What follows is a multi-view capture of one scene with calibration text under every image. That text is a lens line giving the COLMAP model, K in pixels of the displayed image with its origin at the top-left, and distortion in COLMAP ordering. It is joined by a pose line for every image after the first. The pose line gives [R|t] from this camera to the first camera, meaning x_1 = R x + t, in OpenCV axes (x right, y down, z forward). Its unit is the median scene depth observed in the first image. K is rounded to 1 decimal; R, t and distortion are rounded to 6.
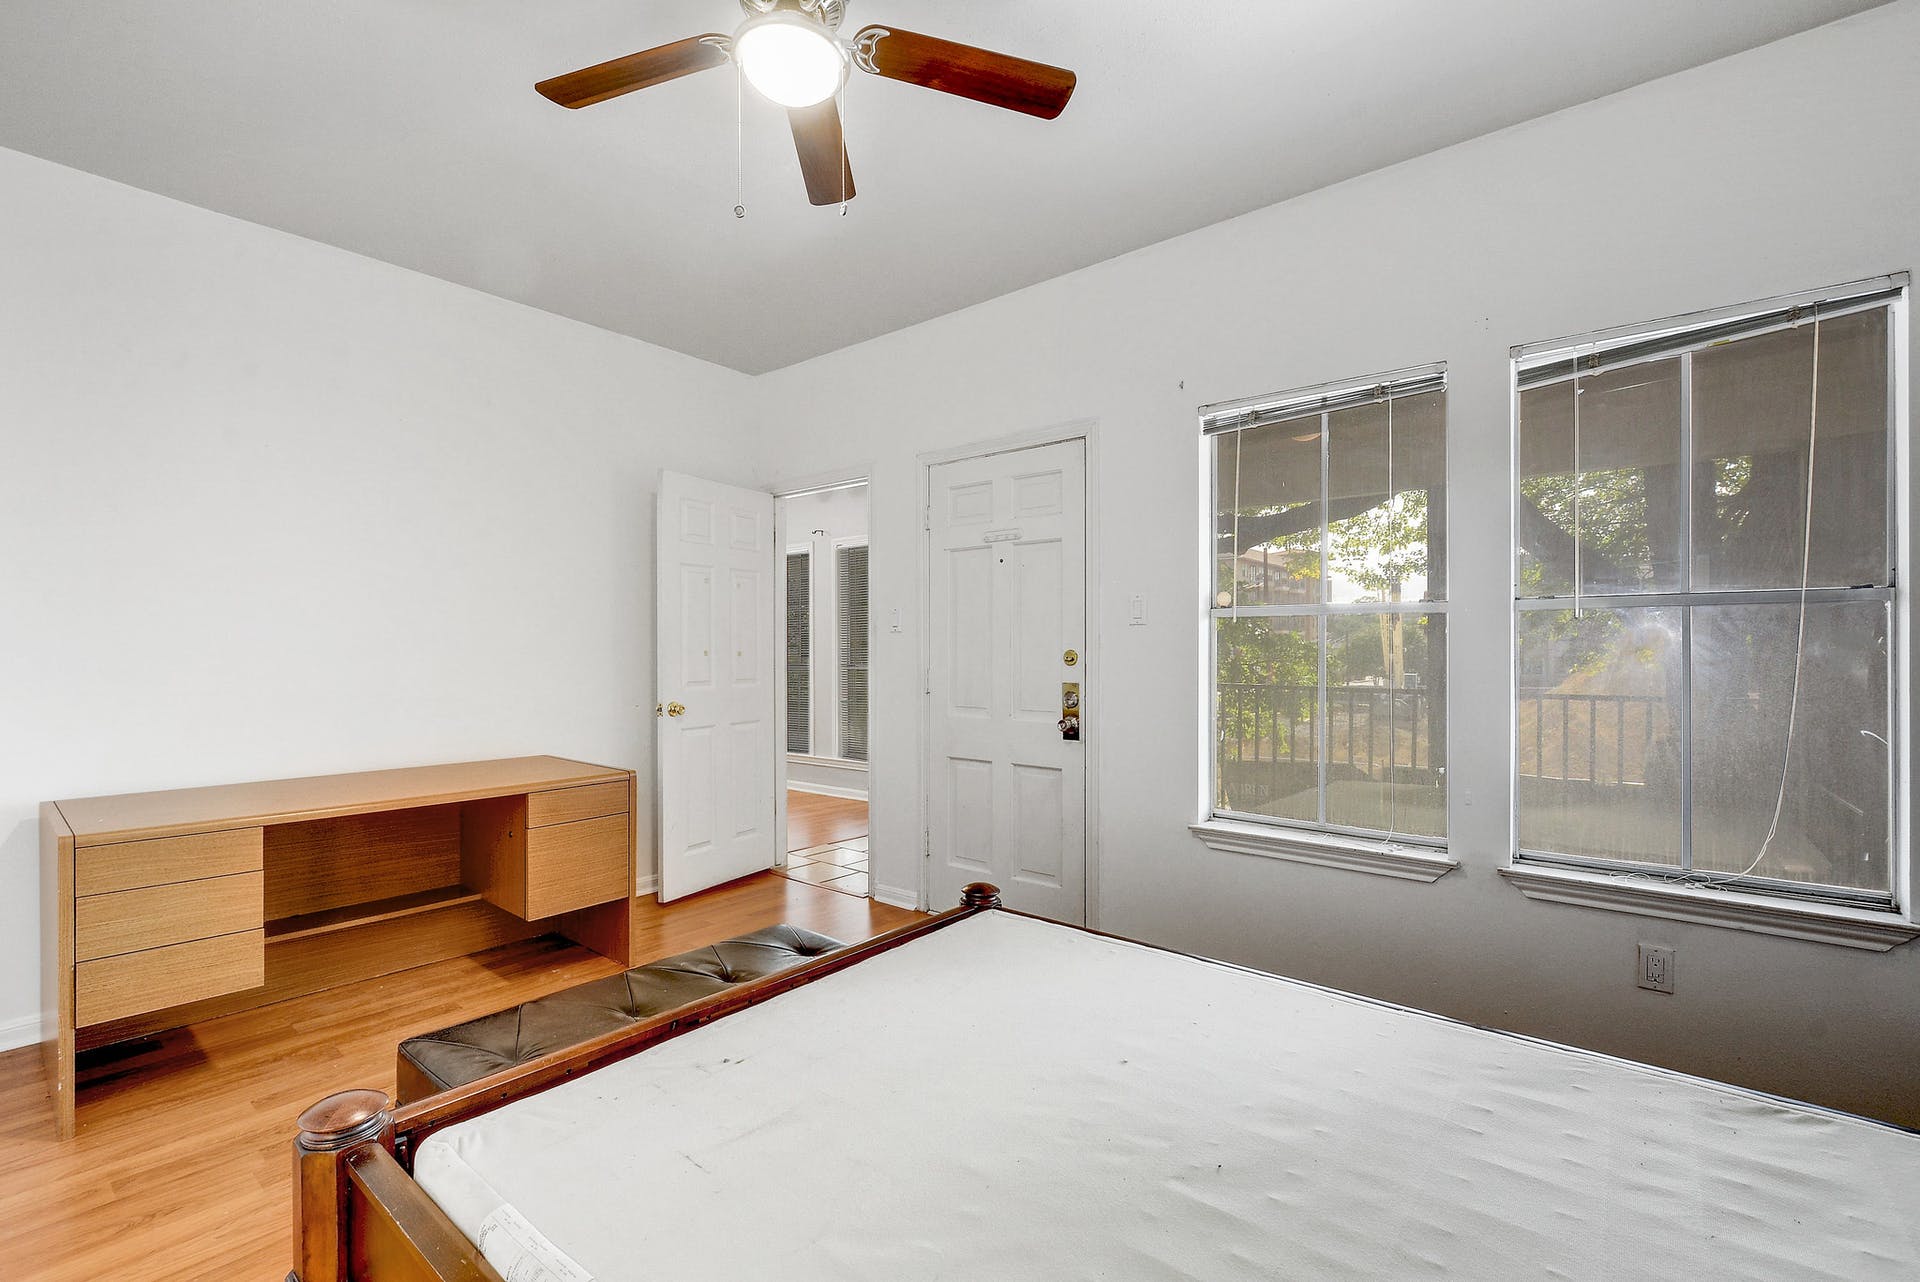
lens RADIAL K [[833.9, 0, 944.3], [0, 833.9, 661.0], [0, 0, 1]] dist [0.001879, -0.001245]
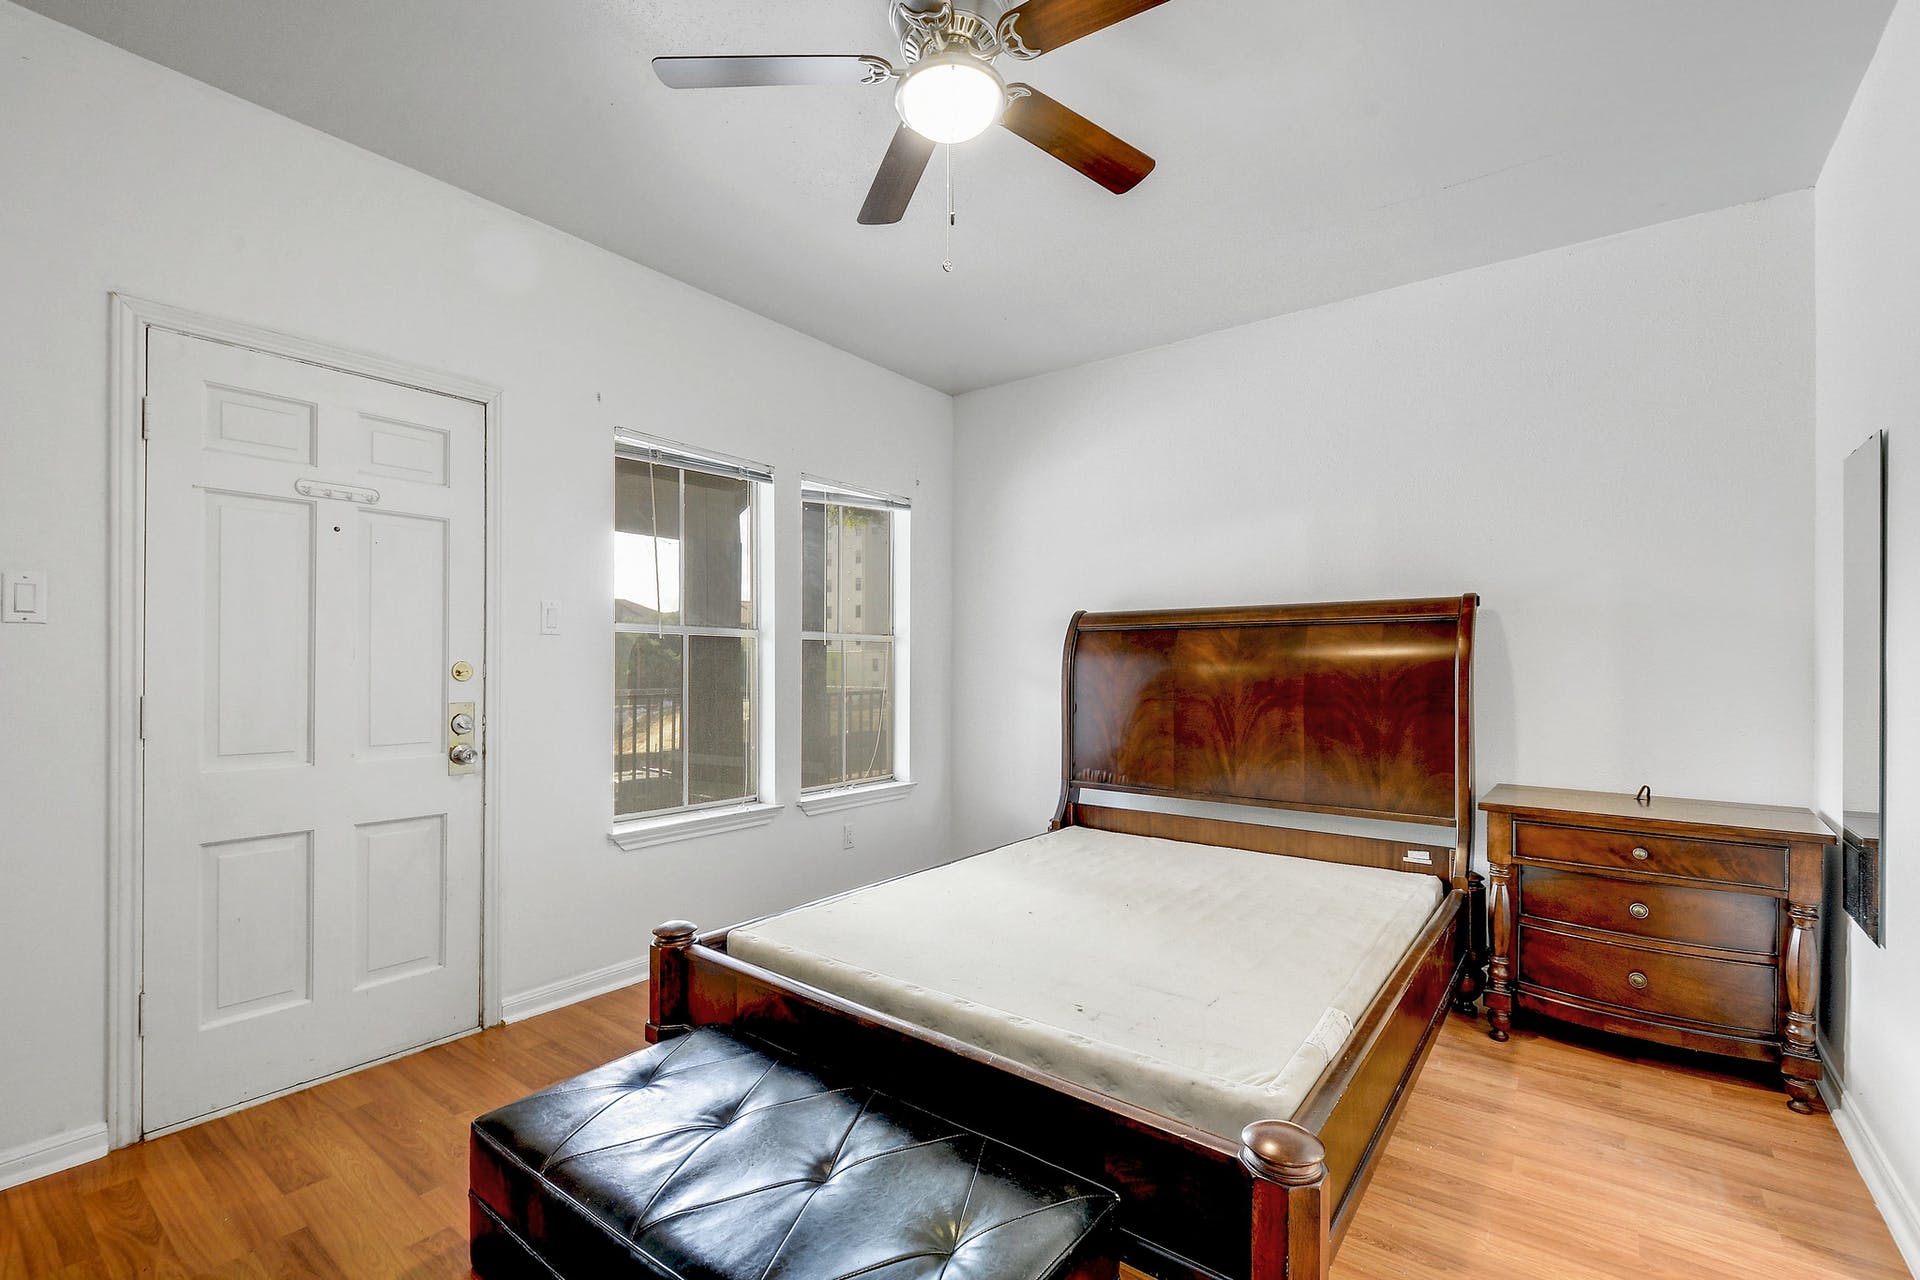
lens RADIAL K [[833.9, 0, 944.3], [0, 833.9, 660.0], [0, 0, 1]] dist [0.001879, -0.001245]
pose [[-0.032287, 0.001437, 0.999478, -0.656518], [0.005537, 0.999984, -0.001259, -0.010760], [-0.999463, 0.005493, -0.032295, 0.555730]]
